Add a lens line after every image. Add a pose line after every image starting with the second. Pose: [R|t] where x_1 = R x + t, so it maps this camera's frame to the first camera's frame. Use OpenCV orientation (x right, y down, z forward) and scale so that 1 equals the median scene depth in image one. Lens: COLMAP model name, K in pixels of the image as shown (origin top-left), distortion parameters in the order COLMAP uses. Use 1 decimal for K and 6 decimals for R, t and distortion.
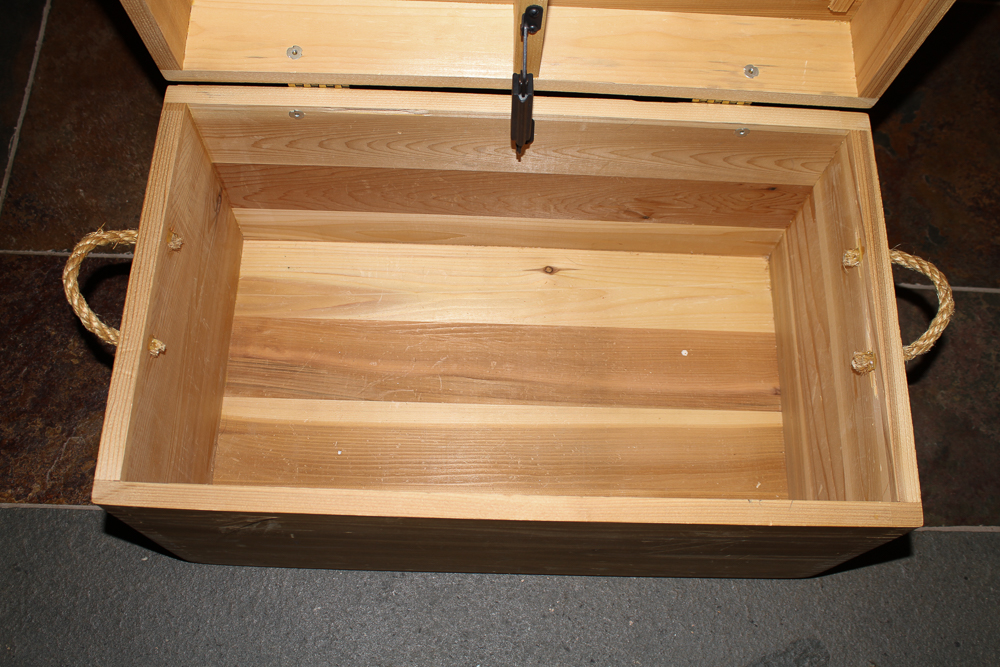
lens RADIAL K [[991.7, 0, 500.0], [0, 991.7, 333.5], [0, 0, 1]] dist [-0.071955, 0.002324]
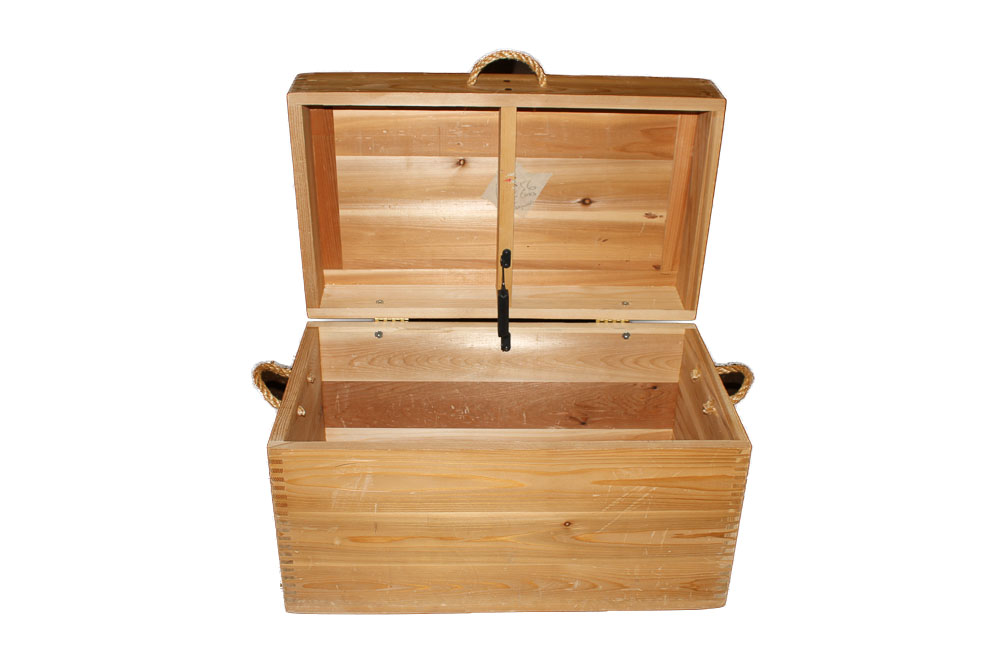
lens RADIAL K [[991.7, 0, 500.0], [0, 991.7, 333.5], [0, 0, 1]] dist [-0.071955, 0.002324]
pose [[0.998199, -0.037516, 0.046821, -0.068112], [0.059145, 0.746361, -0.662908, 0.970321], [-0.010076, 0.664483, 0.747236, -0.350131]]
